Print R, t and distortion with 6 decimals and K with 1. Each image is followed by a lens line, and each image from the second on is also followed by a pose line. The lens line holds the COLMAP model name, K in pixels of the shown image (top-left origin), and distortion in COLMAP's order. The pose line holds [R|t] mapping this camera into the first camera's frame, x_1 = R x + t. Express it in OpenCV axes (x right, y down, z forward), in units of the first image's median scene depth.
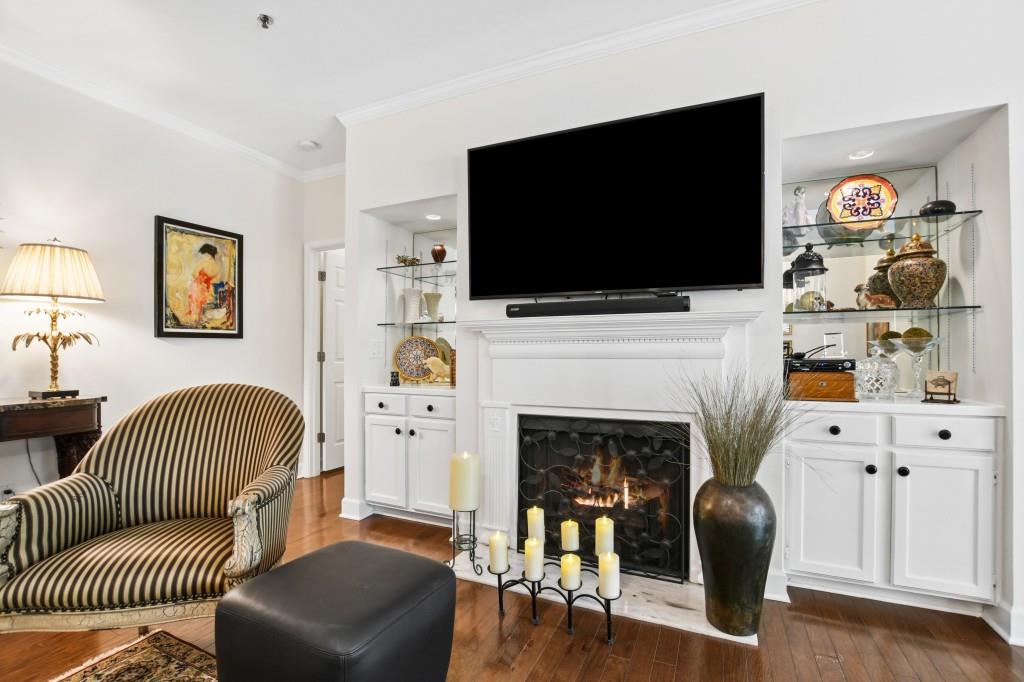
lens RADIAL K [[470.3, 0, 514.0], [0, 470.3, 348.3], [0, 0, 1]] dist [-0.026855, -0.001453]
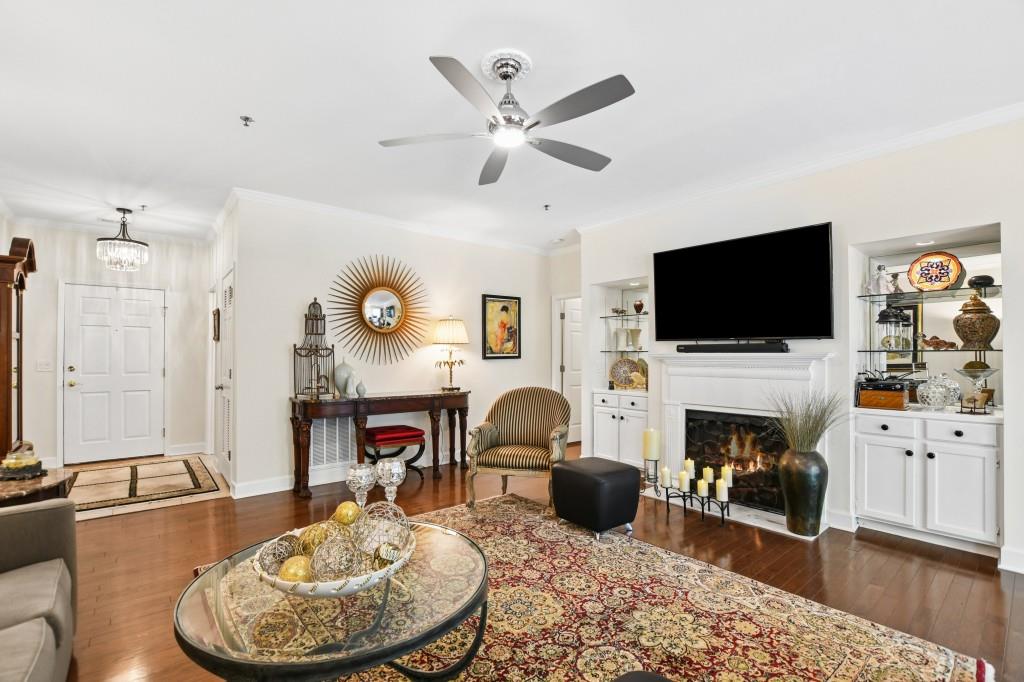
lens RADIAL K [[470.3, 0, 510.7], [0, 470.3, 348.9], [0, 0, 1]] dist [-0.026855, -0.001453]
pose [[0.902858, -0.003667, -0.429922, 0.173285], [0.003511, 0.999993, -0.001157, -0.079483], [0.429924, -0.000465, 0.902865, -0.816506]]
